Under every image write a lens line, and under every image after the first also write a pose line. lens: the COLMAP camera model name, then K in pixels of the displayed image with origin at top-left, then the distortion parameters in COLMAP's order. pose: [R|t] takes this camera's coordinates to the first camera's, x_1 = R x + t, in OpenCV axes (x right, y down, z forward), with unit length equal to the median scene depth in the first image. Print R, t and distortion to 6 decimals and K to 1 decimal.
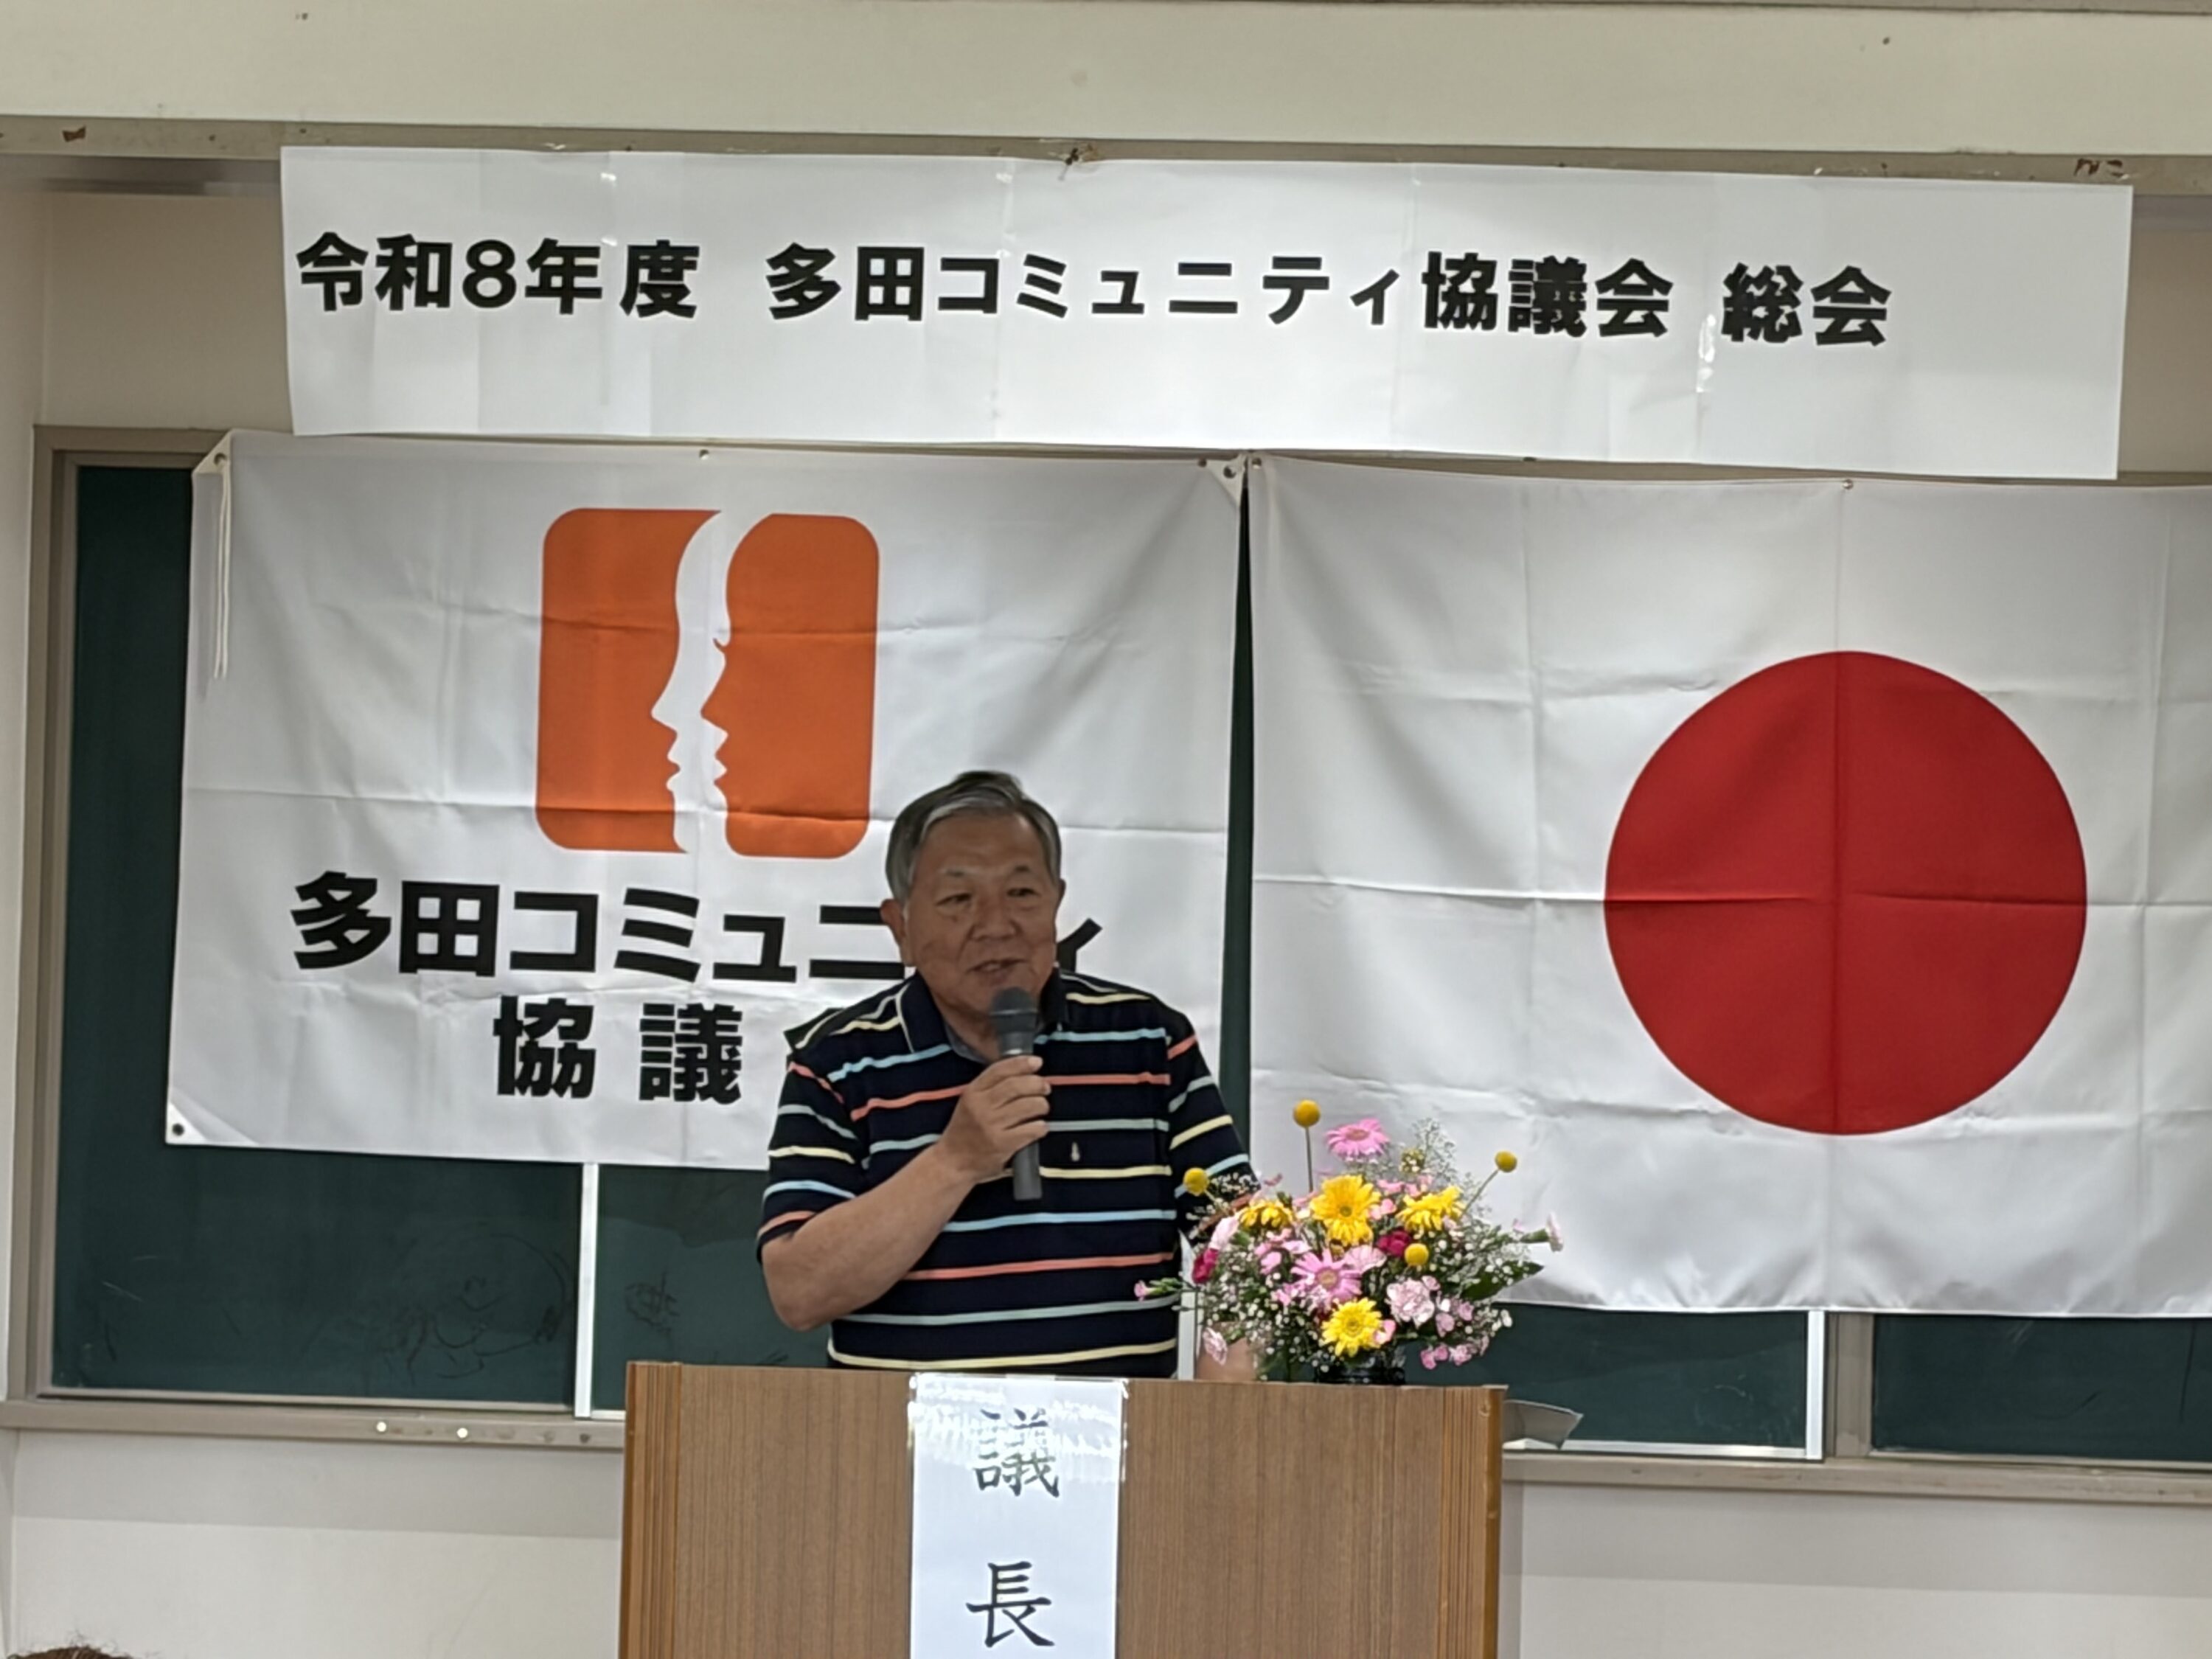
lens RADIAL K [[9305.4, 0, 1106.7], [0, 9305.4, 836.8], [0, 0, 1]] dist [0.331526, 0.000000]
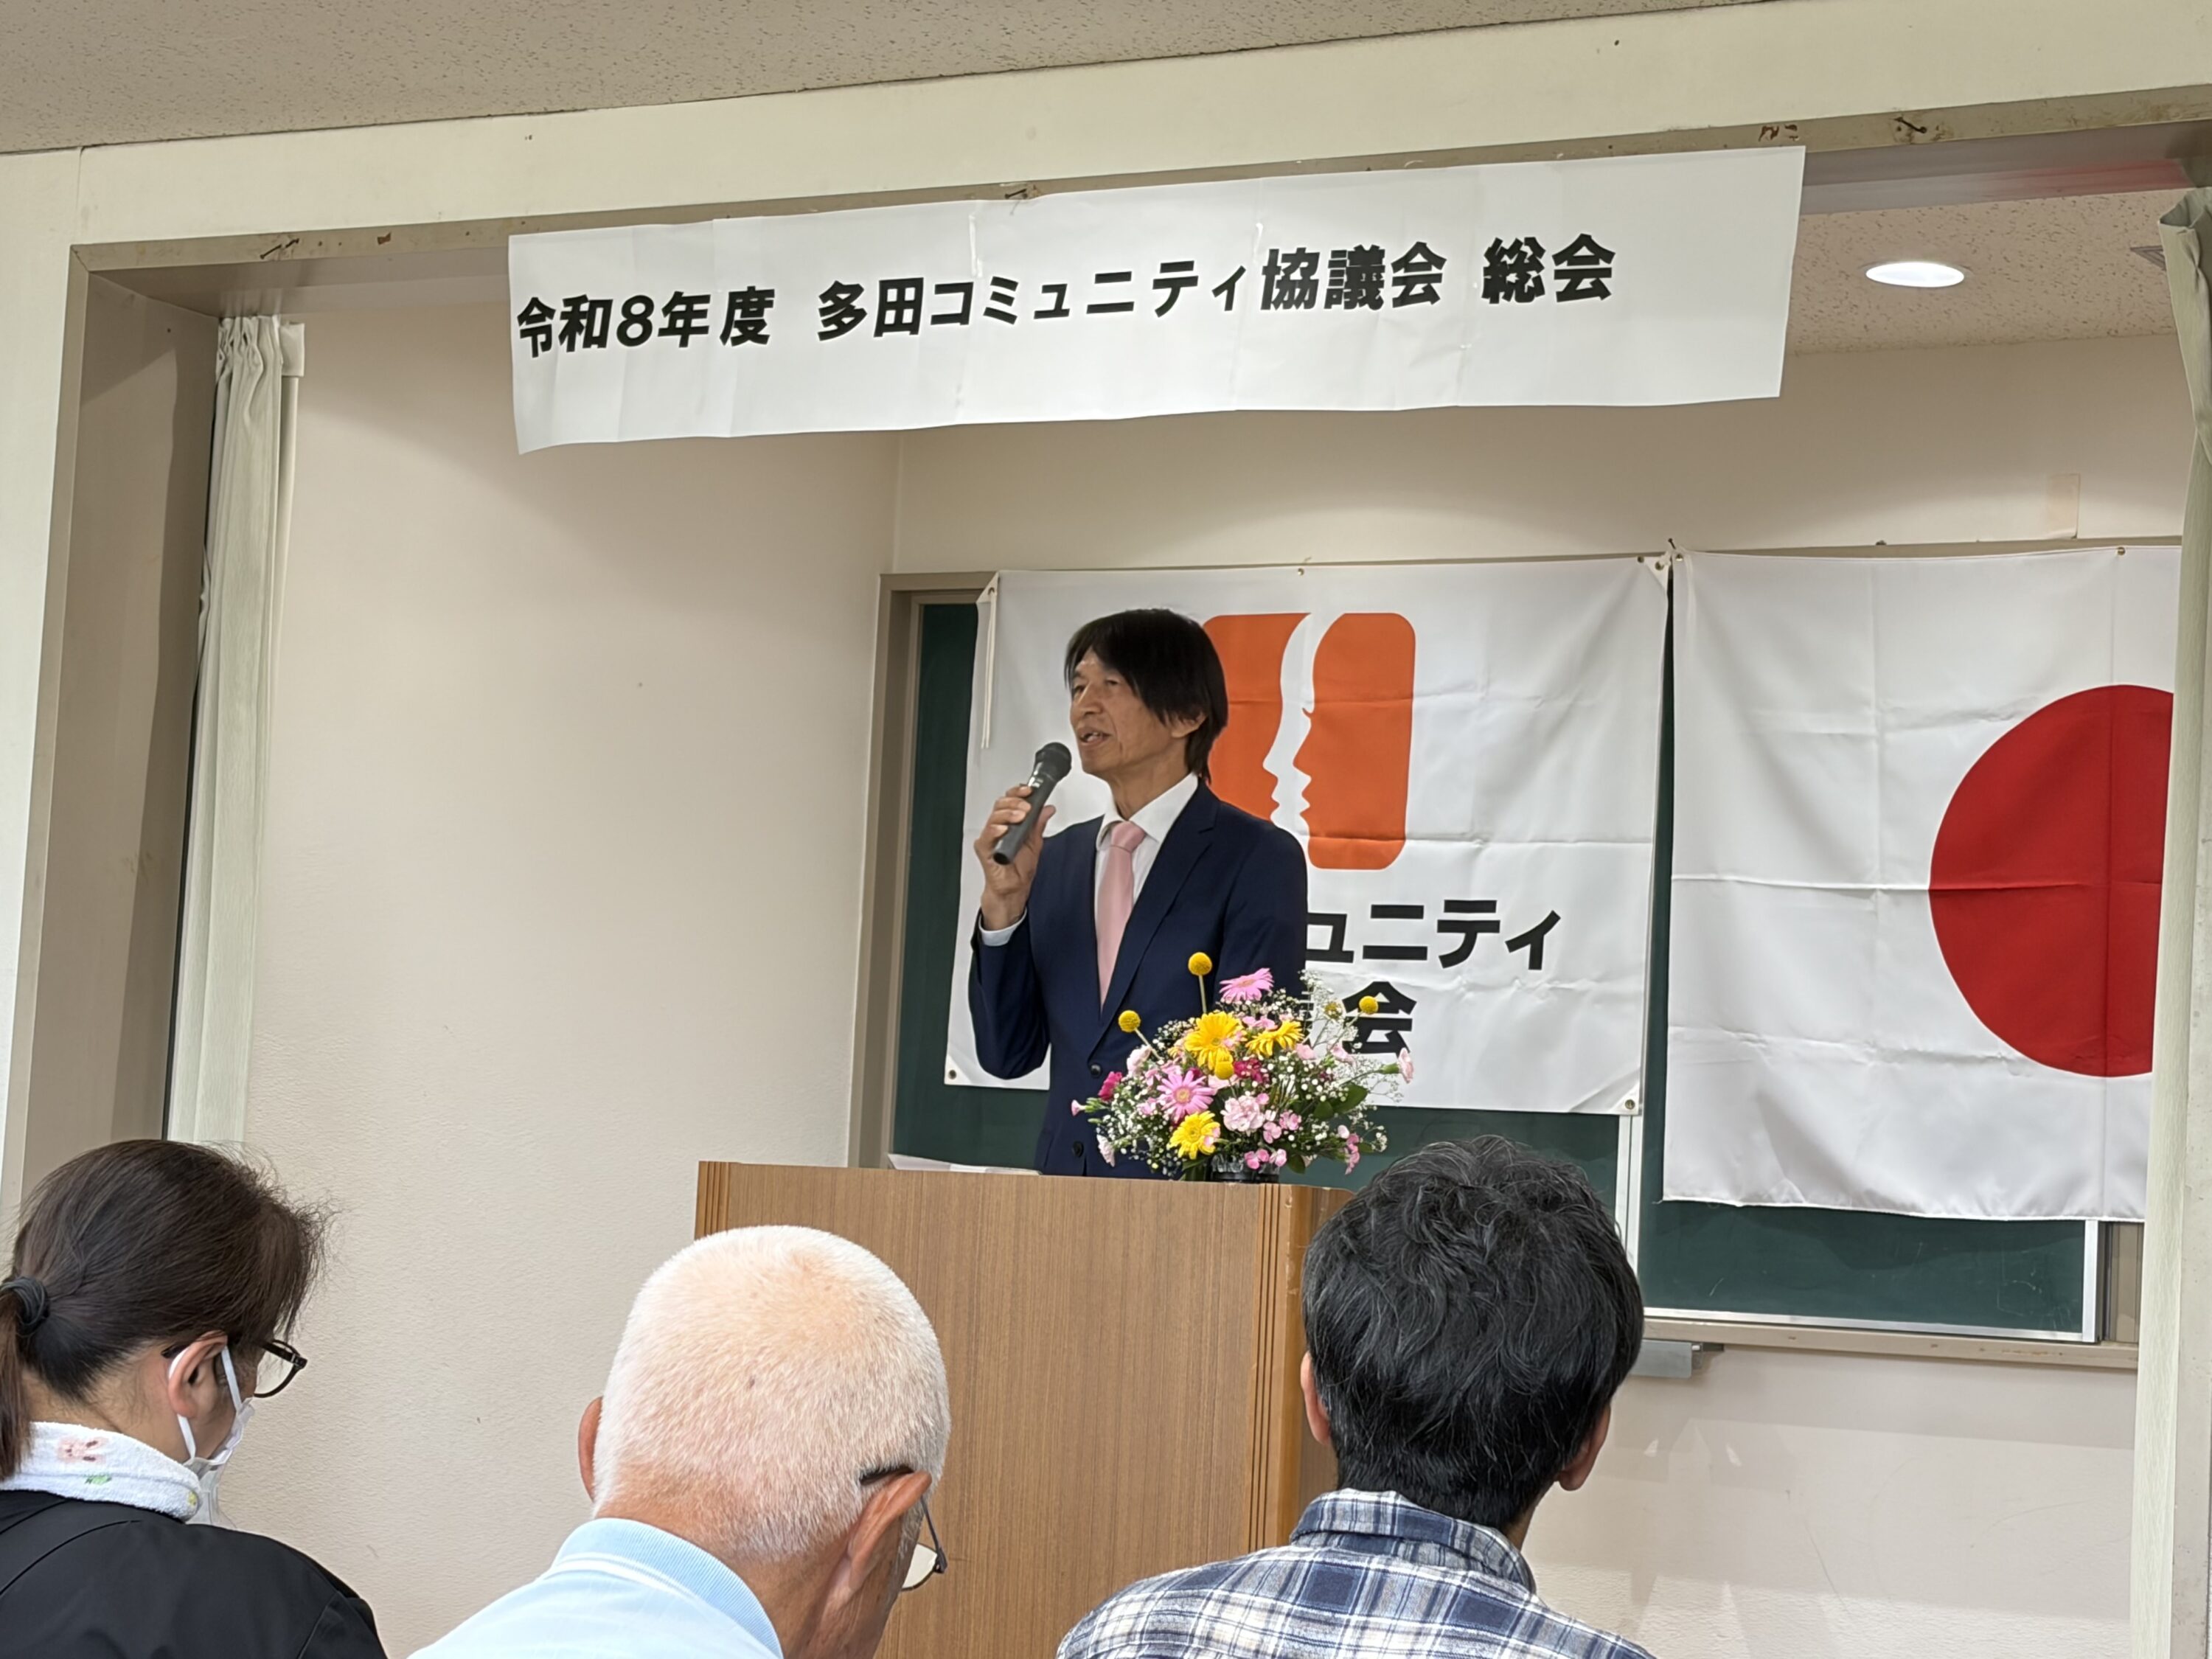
lens RADIAL K [[5159.2, 0, 1119.5], [0, 5159.2, 839.9], [0, 0, 1]] dist [0.246973, 0.000000]
pose [[0.905568, -0.016036, -0.423898, 0.298432], [-0.016550, 0.997189, -0.073080, 0.062990], [0.423878, 0.073195, 0.902757, 0.384210]]
